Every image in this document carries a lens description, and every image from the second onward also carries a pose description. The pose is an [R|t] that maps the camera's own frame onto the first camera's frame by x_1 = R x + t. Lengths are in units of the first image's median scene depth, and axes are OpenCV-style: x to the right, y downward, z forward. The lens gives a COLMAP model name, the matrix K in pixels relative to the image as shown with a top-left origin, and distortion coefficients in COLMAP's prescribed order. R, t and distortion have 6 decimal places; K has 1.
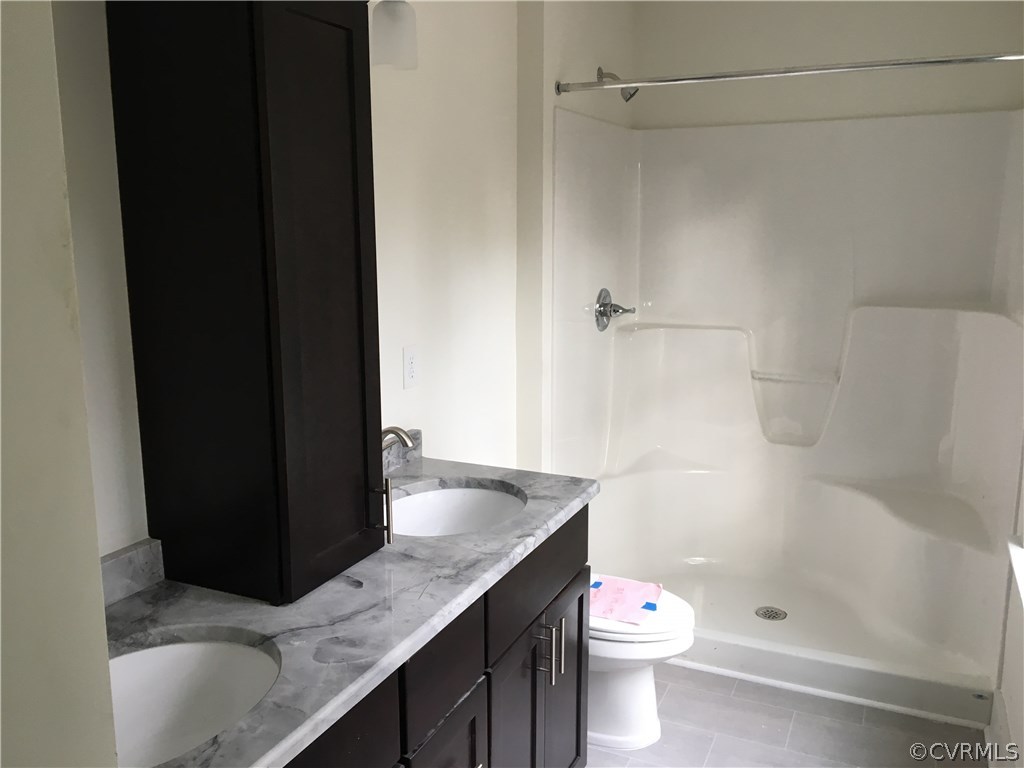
lens RADIAL K [[849.2, 0, 510.9], [0, 849.2, 382.6], [0, 0, 1]] dist [0.077369, -0.129164]
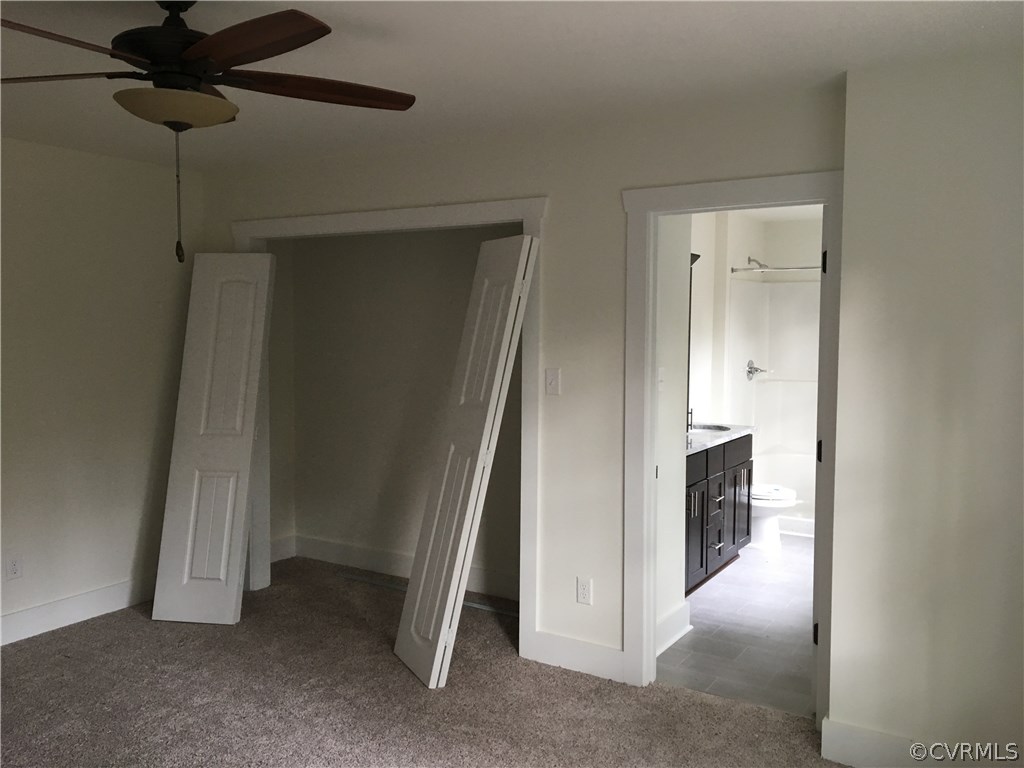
lens RADIAL K [[849.2, 0, 510.9], [0, 849.2, 382.6], [0, 0, 1]] dist [0.077369, -0.129164]
pose [[0.992014, 0.012262, -0.125531, -0.227313], [-0.027380, 0.992466, -0.119426, 0.227744], [0.123121, 0.121909, 0.984875, -1.208505]]
